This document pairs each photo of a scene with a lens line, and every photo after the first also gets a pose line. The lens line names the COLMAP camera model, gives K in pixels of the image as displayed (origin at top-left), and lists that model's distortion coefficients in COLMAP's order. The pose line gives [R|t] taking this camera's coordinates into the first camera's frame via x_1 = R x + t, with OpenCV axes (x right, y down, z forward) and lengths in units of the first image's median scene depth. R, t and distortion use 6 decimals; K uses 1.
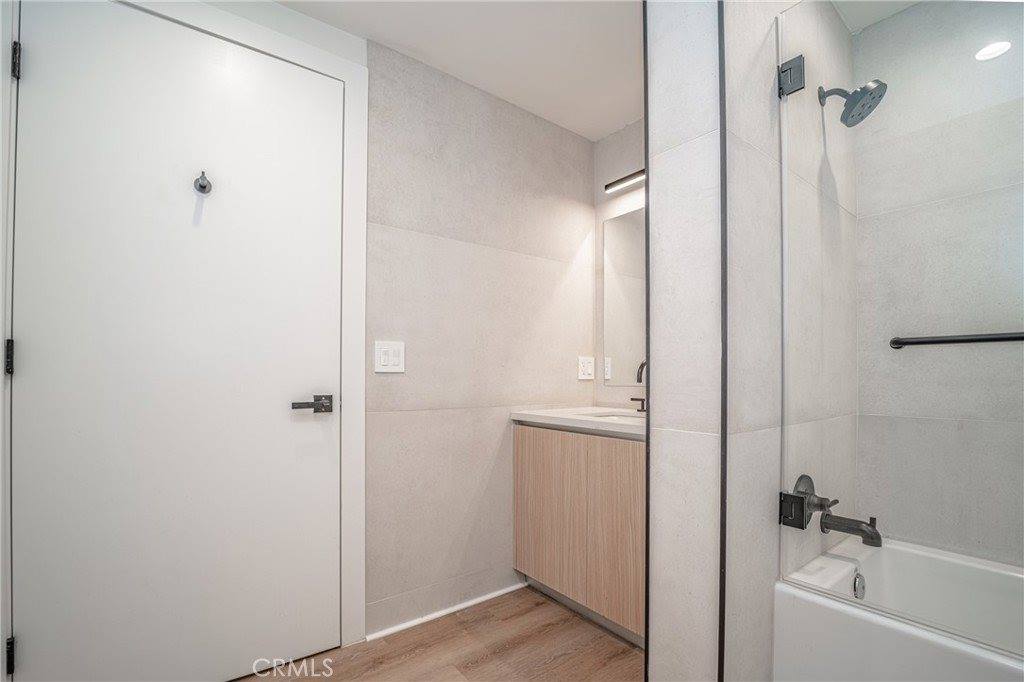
lens RADIAL K [[420.0, 0, 546.0], [0, 420.0, 377.4], [0, 0, 1]] dist [-0.019707, -0.000109]
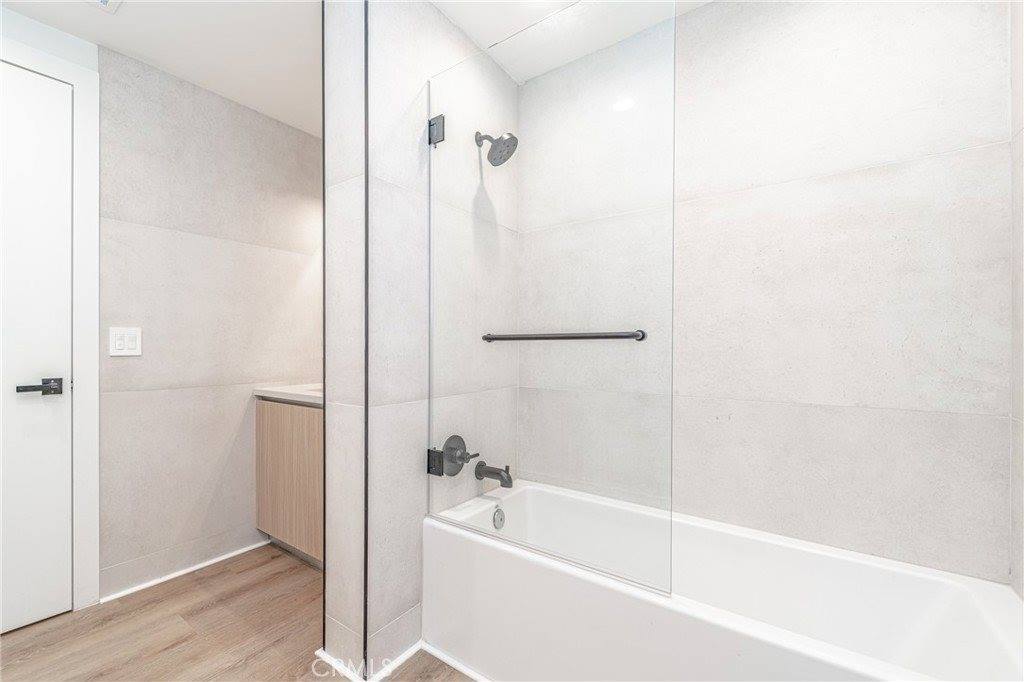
lens RADIAL K [[454.3, 0, 508.8], [0, 454.3, 339.7], [0, 0, 1]] dist [-0.003884, -0.002101]
pose [[0.987057, -0.006886, 0.160220, 0.450994], [0.006239, 0.999970, 0.004542, -0.056489], [-0.160247, -0.003483, 0.987071, -0.344901]]
